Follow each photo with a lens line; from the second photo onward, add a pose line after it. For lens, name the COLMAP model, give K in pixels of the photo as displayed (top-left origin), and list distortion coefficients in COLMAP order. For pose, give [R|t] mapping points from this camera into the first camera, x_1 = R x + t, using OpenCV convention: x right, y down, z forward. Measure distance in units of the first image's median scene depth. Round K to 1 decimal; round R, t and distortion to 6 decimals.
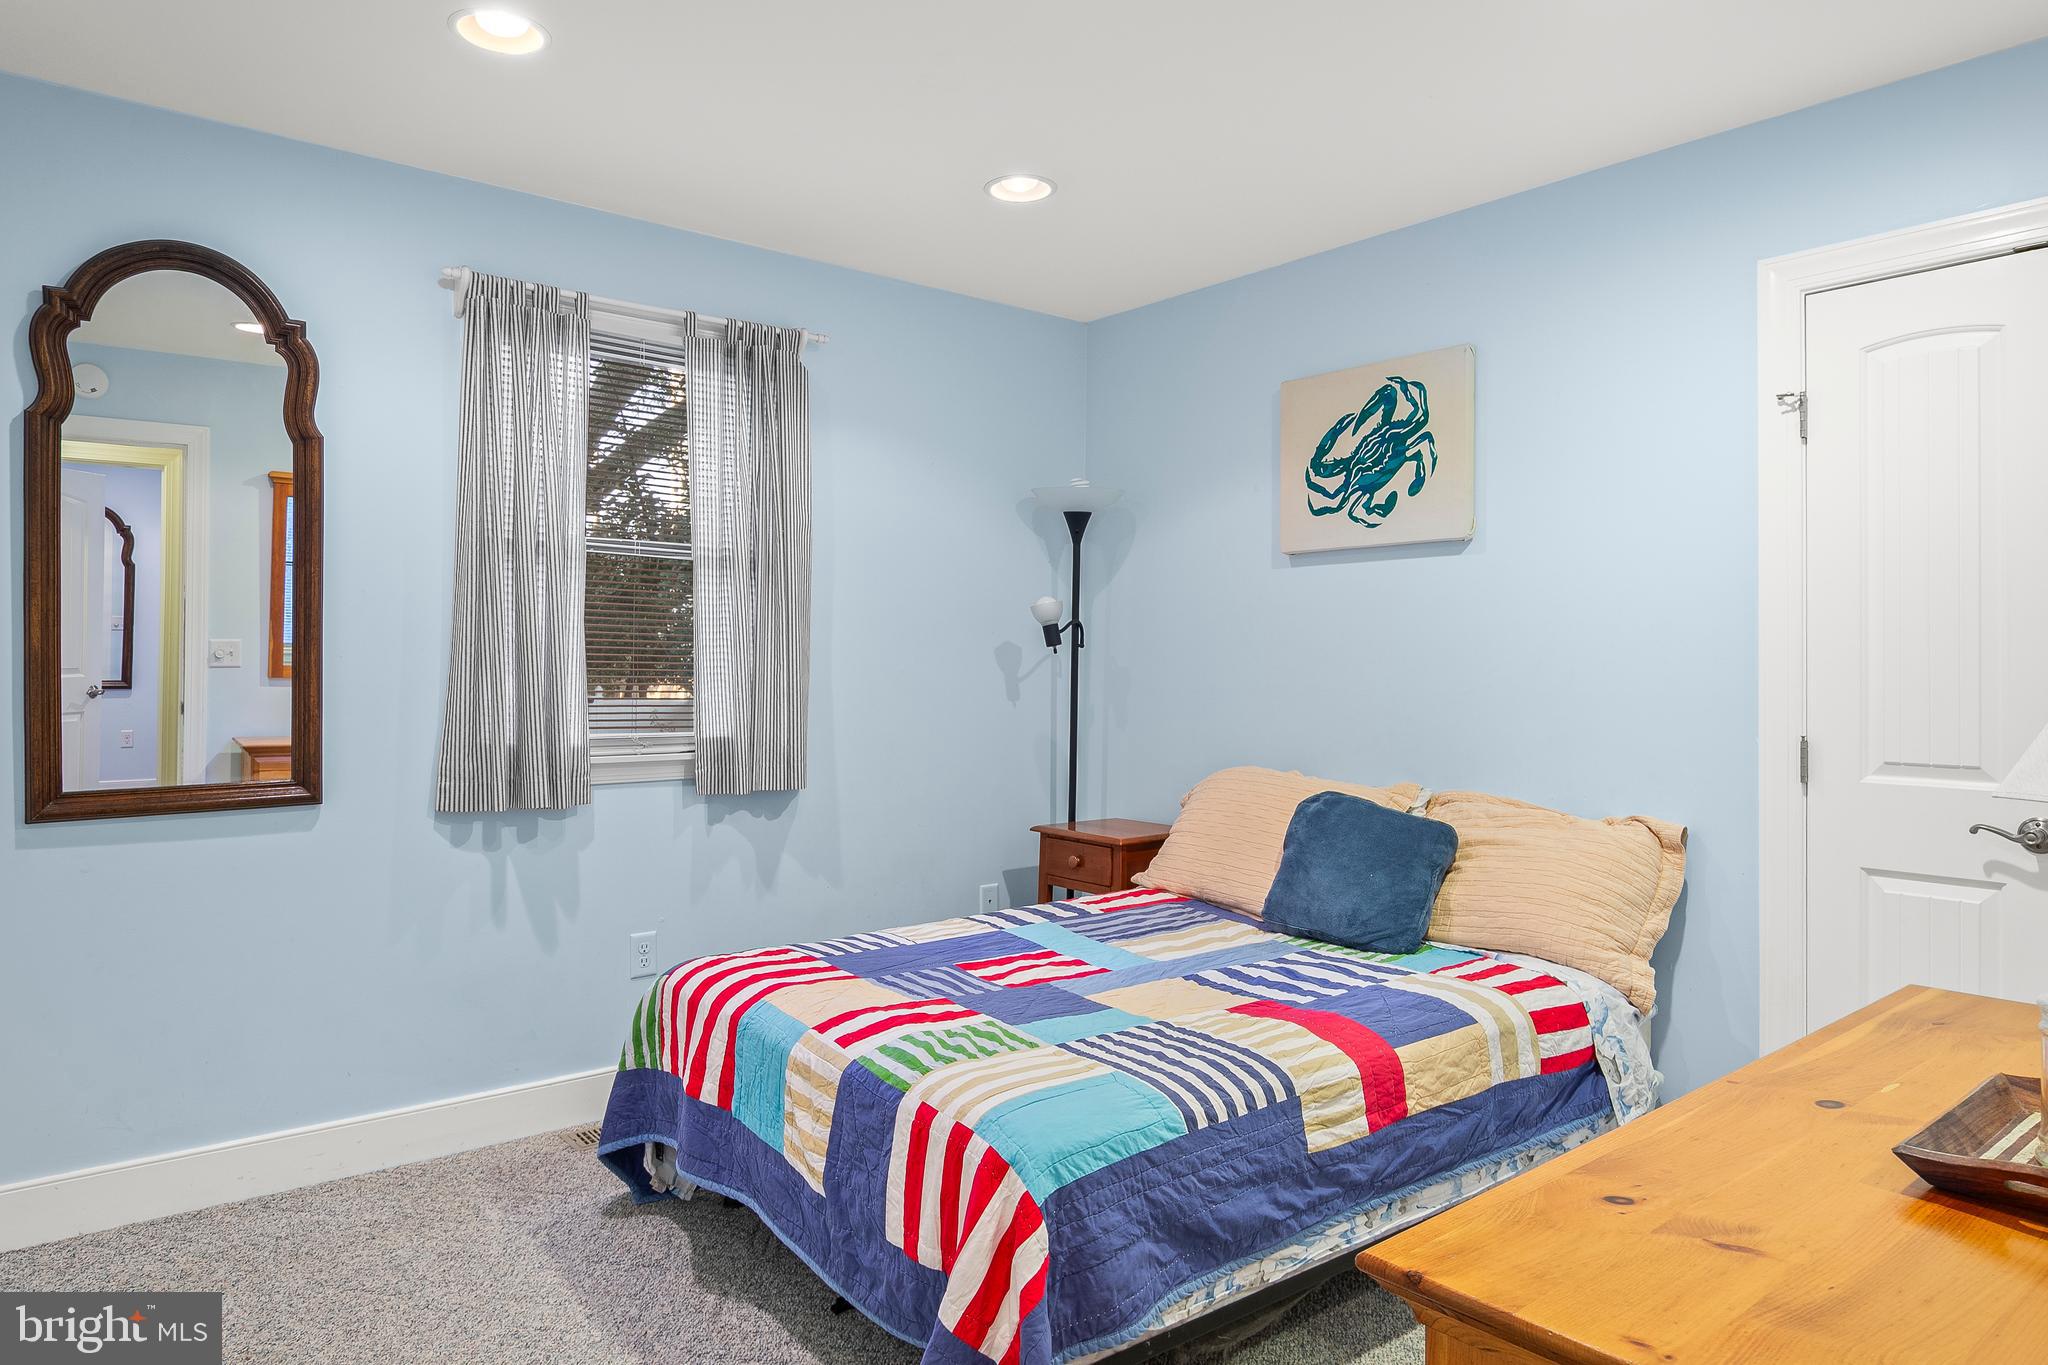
lens RADIAL K [[1295.0, 0, 1013.3], [0, 1295.0, 670.7], [0, 0, 1]] dist [0.008154, -0.000551]
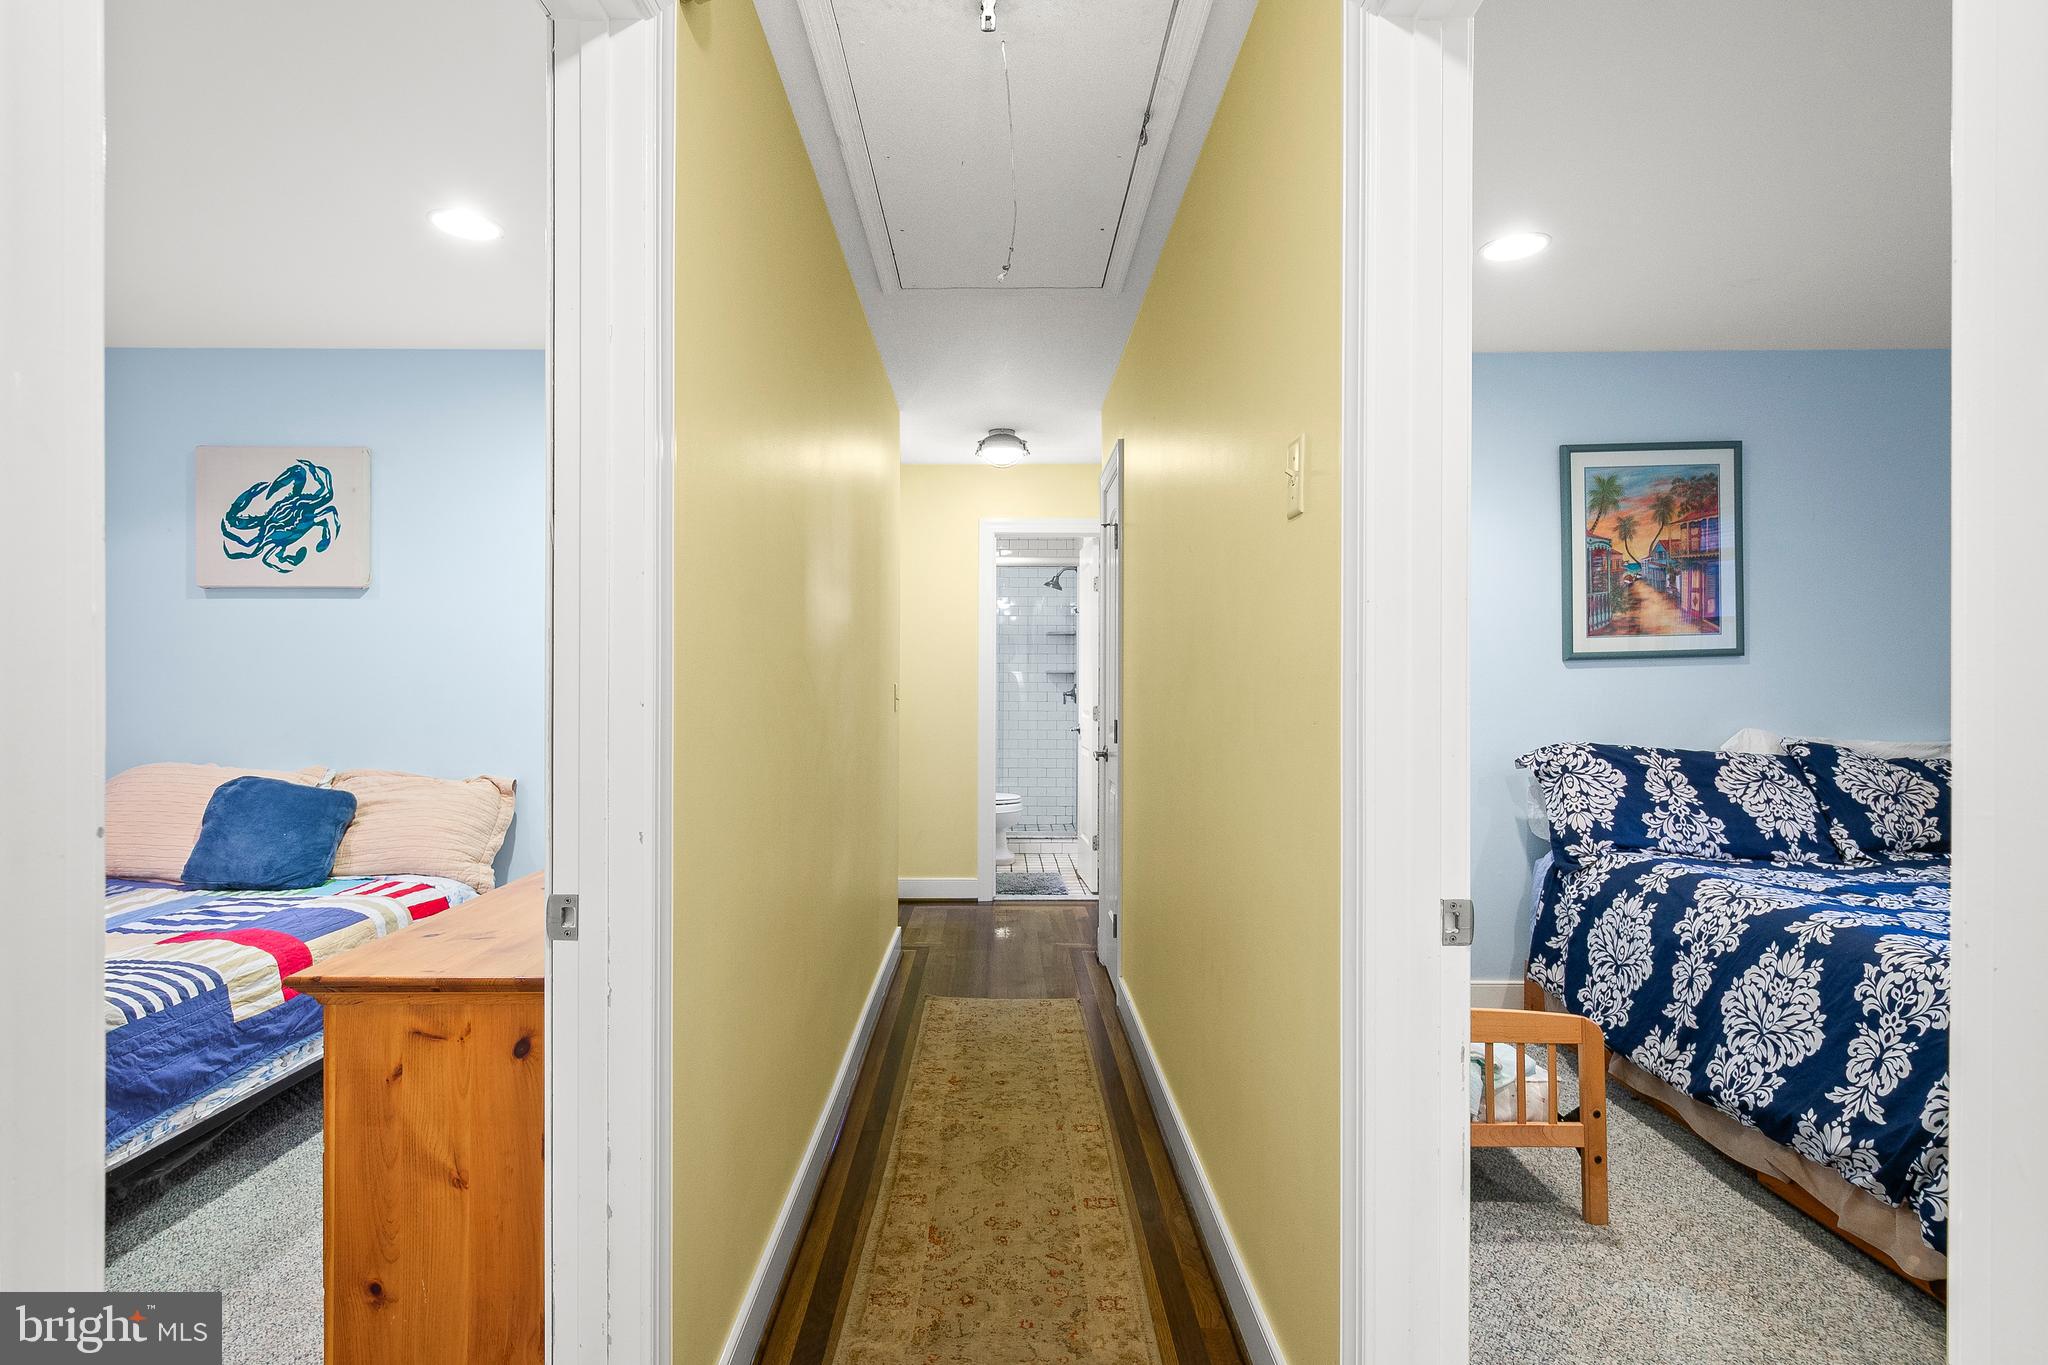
lens RADIAL K [[1063.6, 0, 1023.1], [0, 1063.6, 676.9], [0, 0, 1]] dist [-0.002661, 0.003813]
pose [[0.636476, 0.000683, 0.771296, -0.093607], [0.004075, 0.999983, -0.004247, 0.002366], [-0.771286, 0.005846, 0.636462, -0.316611]]
